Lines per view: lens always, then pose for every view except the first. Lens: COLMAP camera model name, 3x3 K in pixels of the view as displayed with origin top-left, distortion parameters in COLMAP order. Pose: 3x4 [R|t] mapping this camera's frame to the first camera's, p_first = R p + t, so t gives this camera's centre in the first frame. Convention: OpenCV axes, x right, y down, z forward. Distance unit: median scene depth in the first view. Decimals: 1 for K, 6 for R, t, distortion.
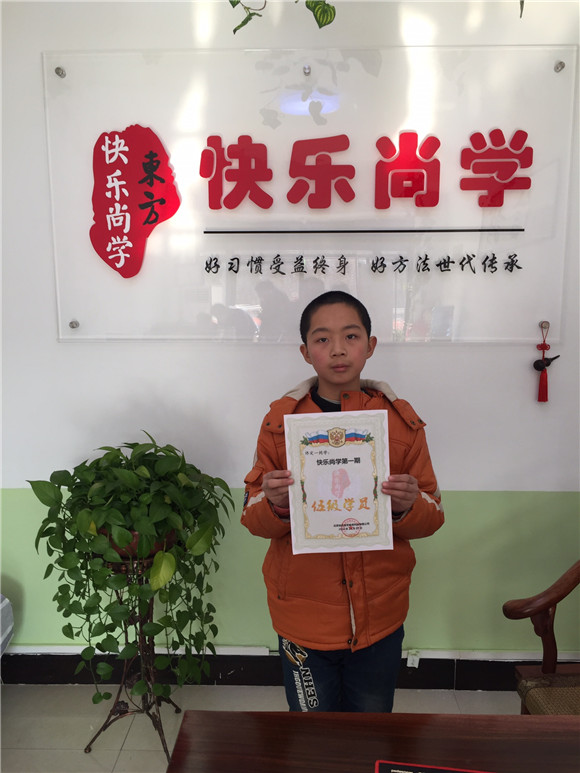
lens RADIAL K [[700.3, 0, 286.7], [0, 700.3, 399.5], [0, 0, 1]] dist [0.083102, -0.150083]
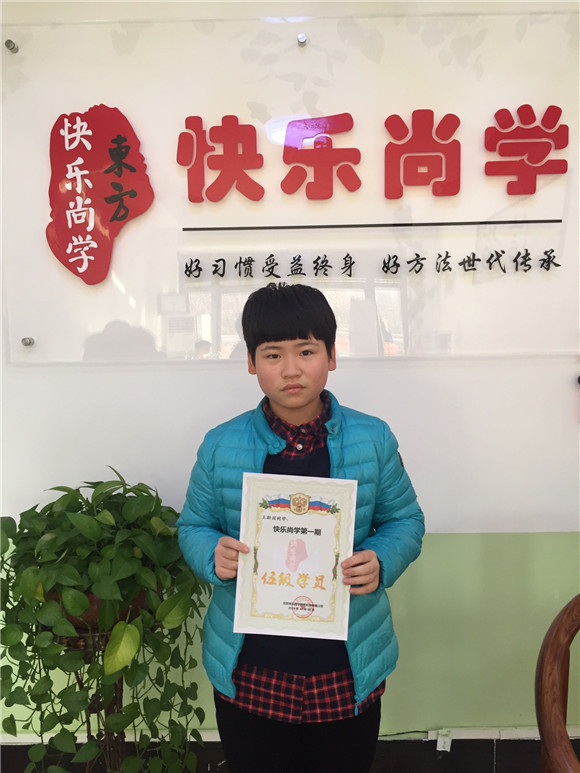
lens RADIAL K [[700.3, 0, 289.5], [0, 700.3, 396.9], [0, 0, 1]] dist [0.083102, -0.150083]
pose [[0.999651, -0.017258, 0.020014, -0.010563], [0.018558, 0.997600, -0.066703, 0.021081], [-0.018815, 0.067051, 0.997572, 0.172458]]
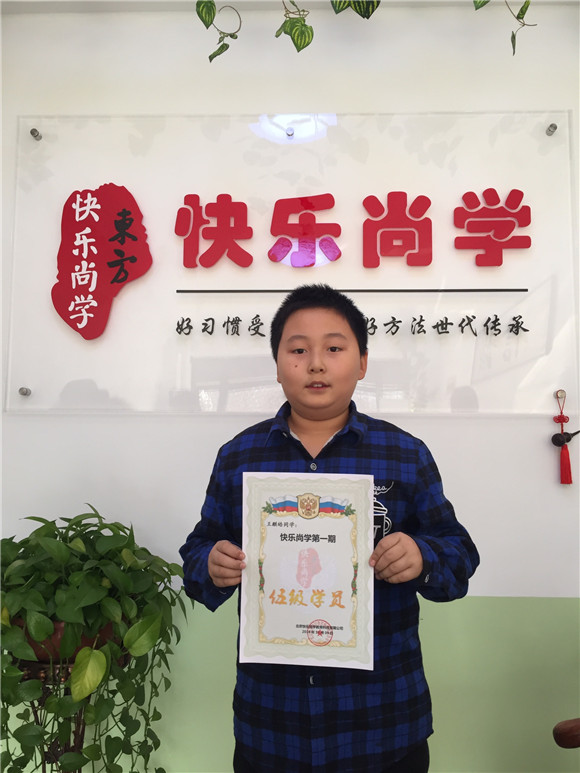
lens RADIAL K [[700.3, 0, 288.8], [0, 700.3, 382.5], [0, 0, 1]] dist [0.083102, -0.150083]
pose [[0.999951, 0.009170, -0.003714, 0.032784], [-0.009828, 0.963836, -0.266316, 0.119236], [0.001138, 0.266340, 0.963879, 0.153970]]
